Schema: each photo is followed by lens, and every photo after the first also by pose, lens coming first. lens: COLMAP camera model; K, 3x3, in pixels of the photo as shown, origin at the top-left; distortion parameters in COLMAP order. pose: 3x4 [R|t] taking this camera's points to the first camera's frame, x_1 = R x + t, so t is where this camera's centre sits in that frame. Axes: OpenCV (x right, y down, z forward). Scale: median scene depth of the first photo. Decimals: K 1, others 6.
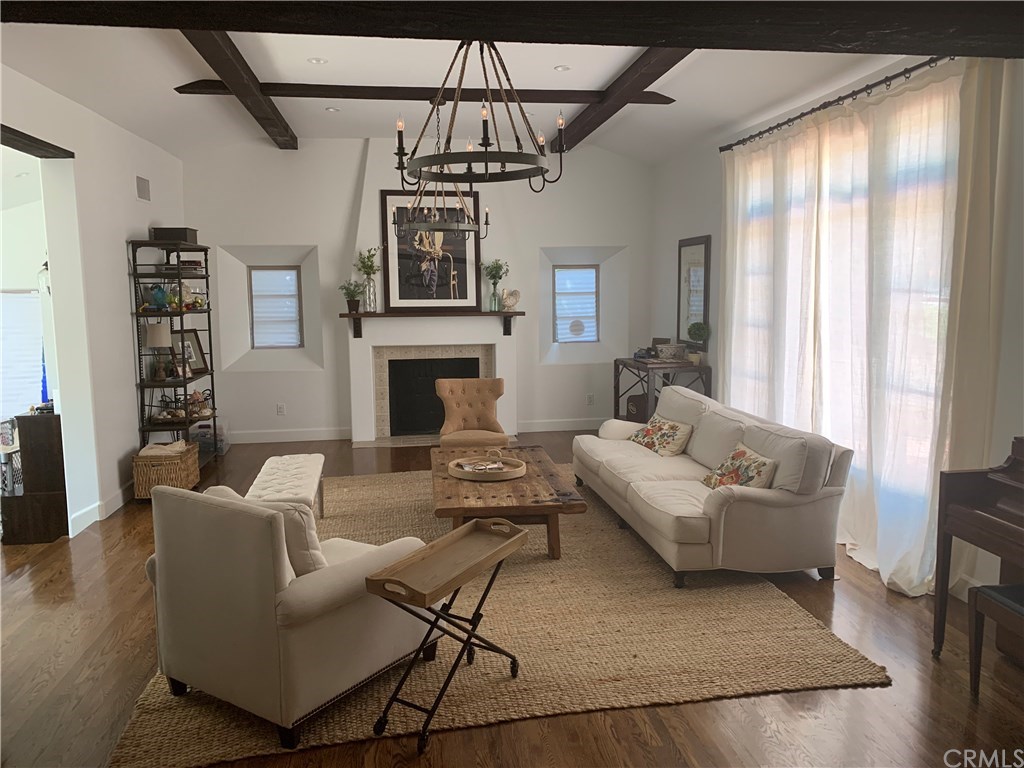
lens RADIAL K [[787.9, 0, 529.8], [0, 787.9, 385.3], [0, 0, 1]] dist [0.007050, -0.001747]
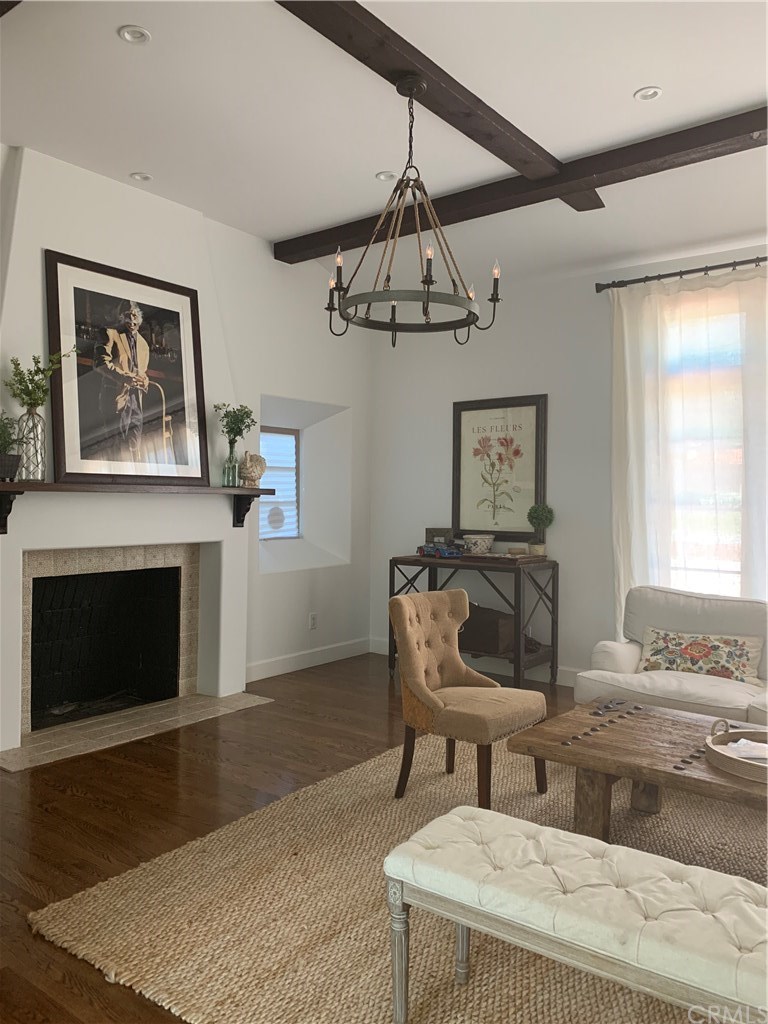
lens RADIAL K [[784.4, 0, 381.0], [0, 784.4, 496.7], [0, 0, 1]] dist [0.049210, -0.098436]
pose [[0.730096, 0.021219, 0.683015, -0.374062], [0.066663, 0.992539, -0.102093, -0.017266], [-0.680085, 0.120069, 0.723234, 0.486953]]
